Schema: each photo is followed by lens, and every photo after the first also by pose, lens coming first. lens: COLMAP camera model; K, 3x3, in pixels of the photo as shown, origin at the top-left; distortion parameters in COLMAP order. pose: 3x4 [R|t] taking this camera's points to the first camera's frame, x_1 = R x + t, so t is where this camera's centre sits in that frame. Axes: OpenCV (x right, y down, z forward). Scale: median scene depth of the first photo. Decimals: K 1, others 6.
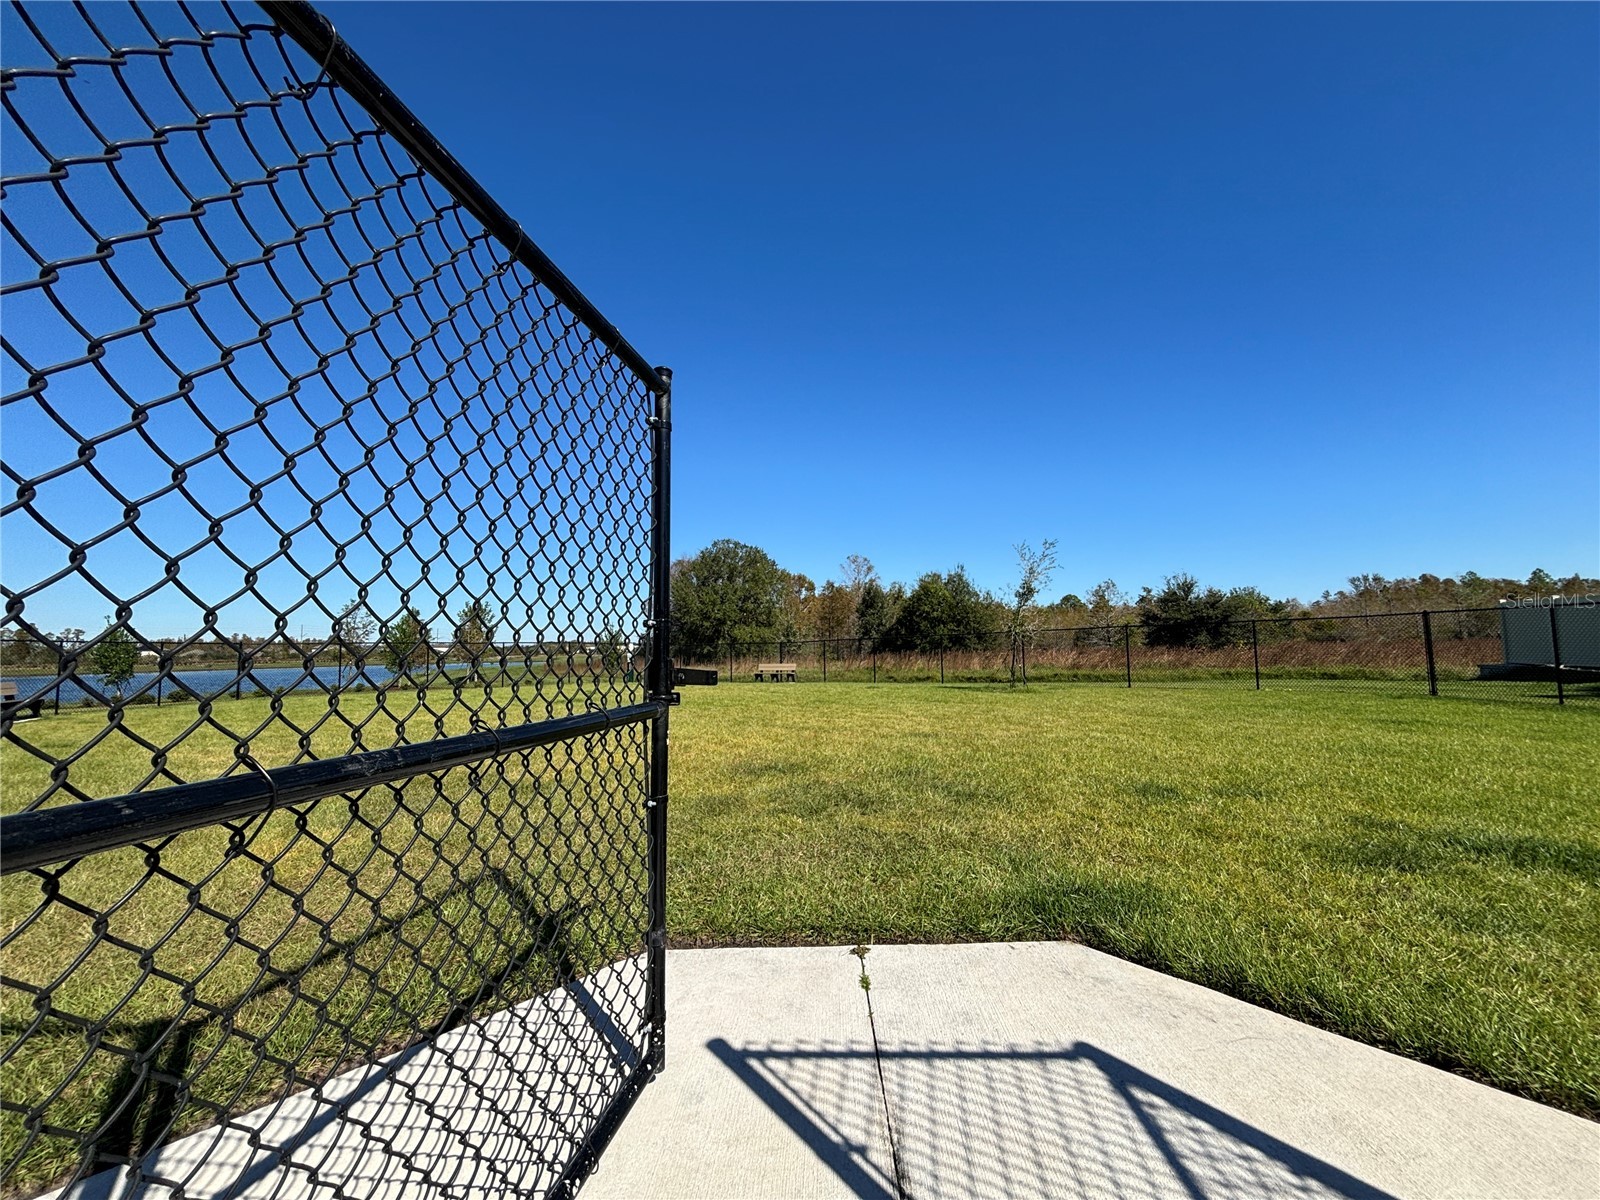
lens RADIAL K [[639.5, 0, 800.0], [0, 639.5, 600.0], [0, 0, 1]] dist [0.003955, 0.000280]
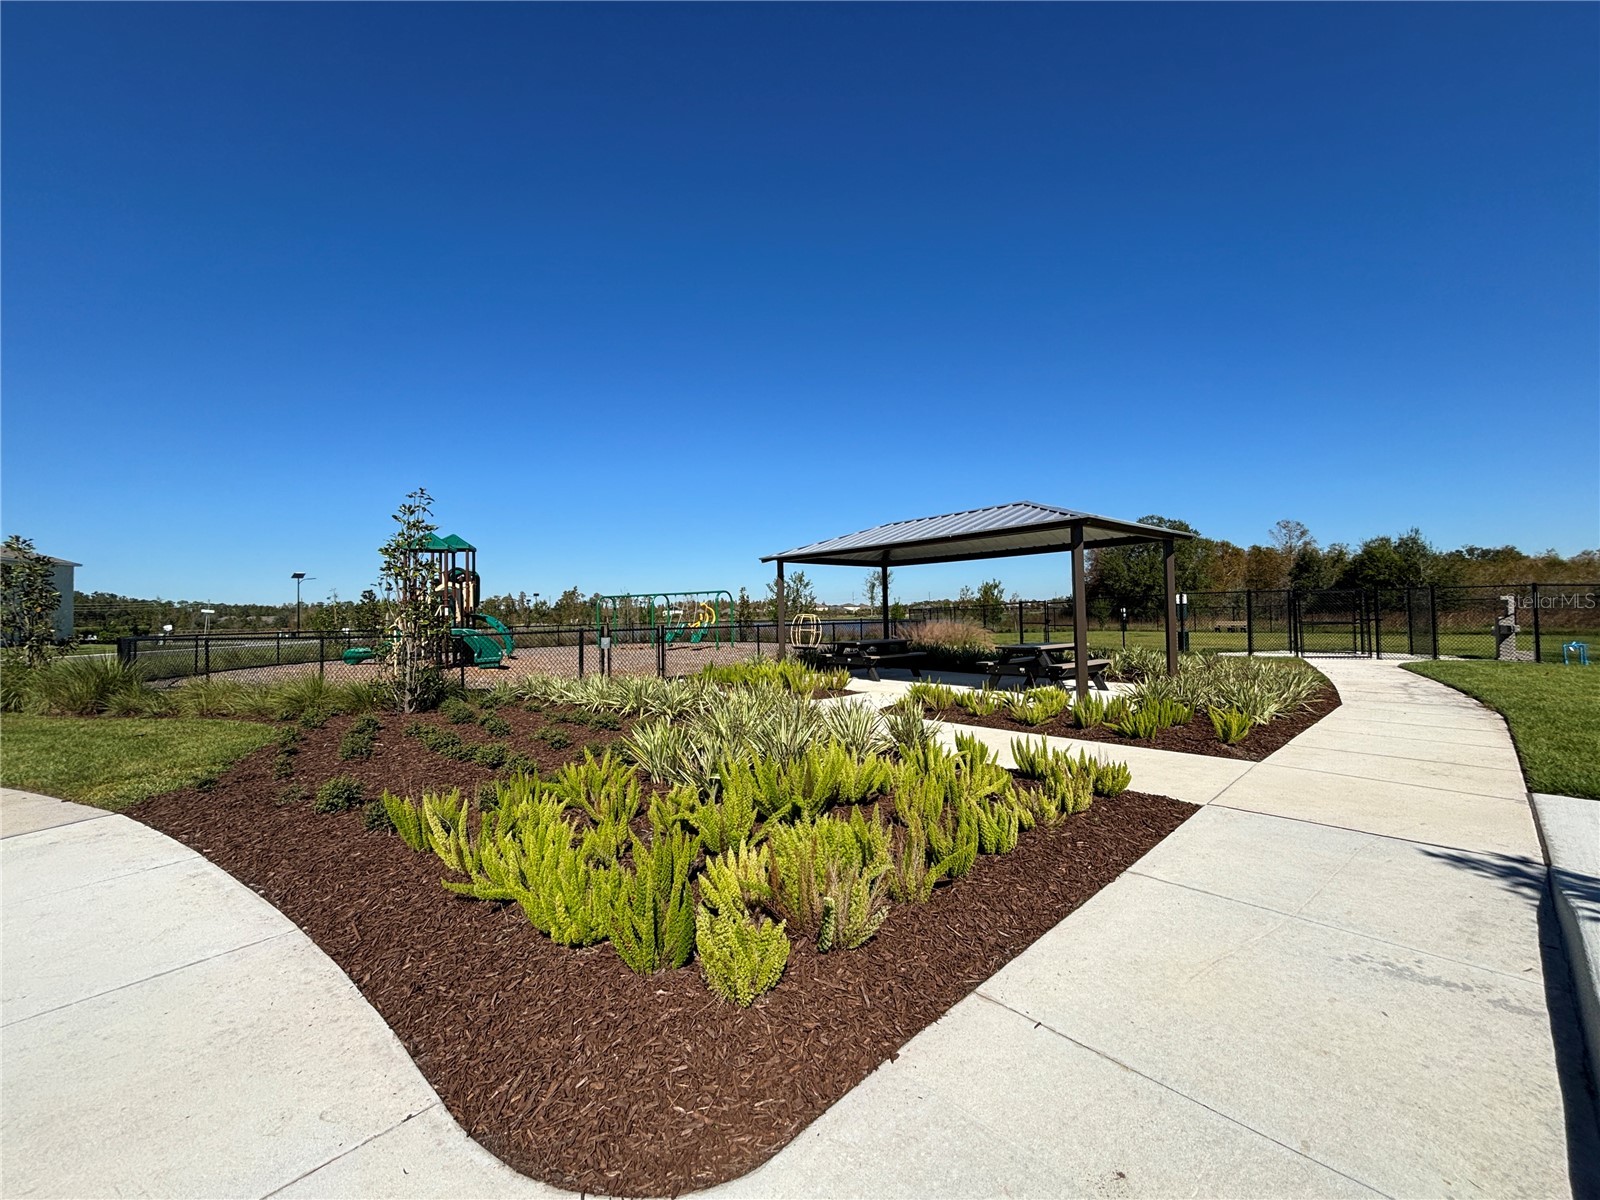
lens RADIAL K [[639.5, 0, 800.0], [0, 639.5, 600.0], [0, 0, 1]] dist [0.003955, 0.000280]
pose [[0.849358, -0.013116, -0.527654, -0.047048], [0.048976, 0.997337, 0.054045, -0.042040], [0.525540, -0.071746, 0.847739, -0.399897]]
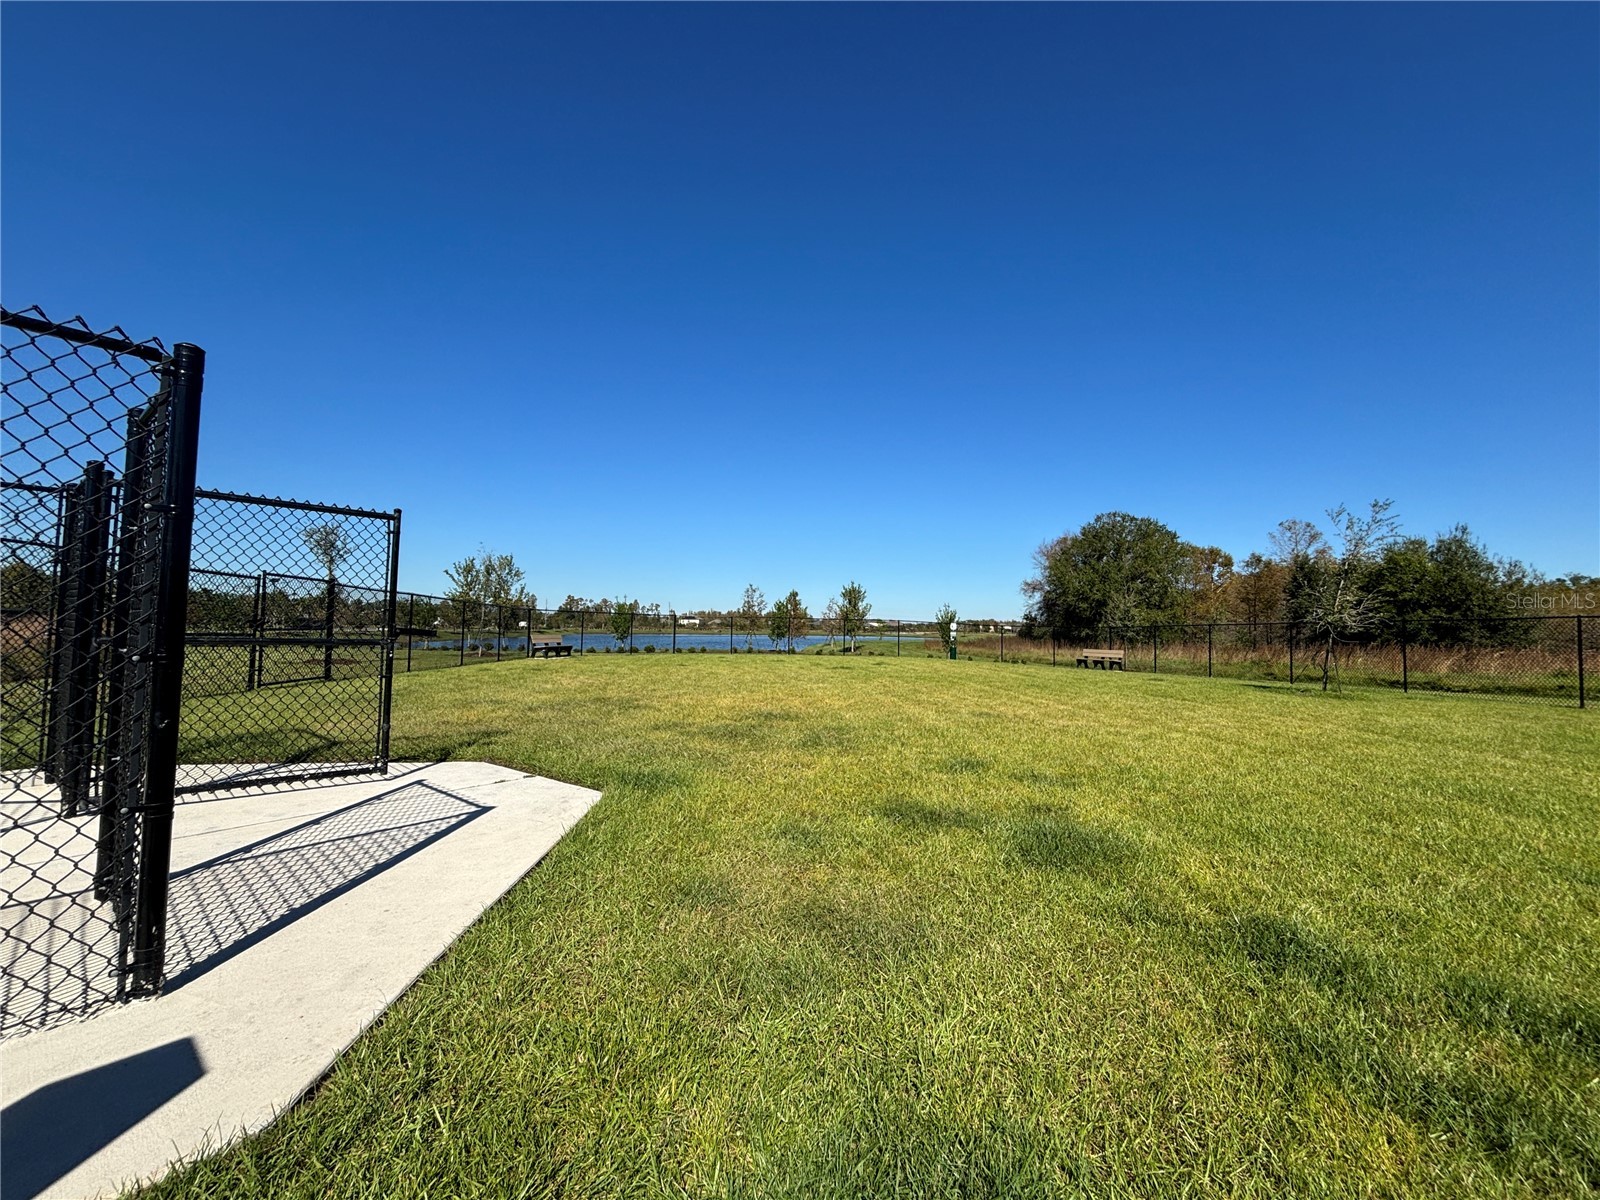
lens RADIAL K [[639.5, 0, 800.0], [0, 639.5, 600.0], [0, 0, 1]] dist [0.003955, 0.000280]
pose [[0.804220, 0.005690, -0.594305, 0.081584], [0.013743, 0.999509, 0.028167, -0.002567], [0.594173, -0.030820, 0.803747, -0.004484]]
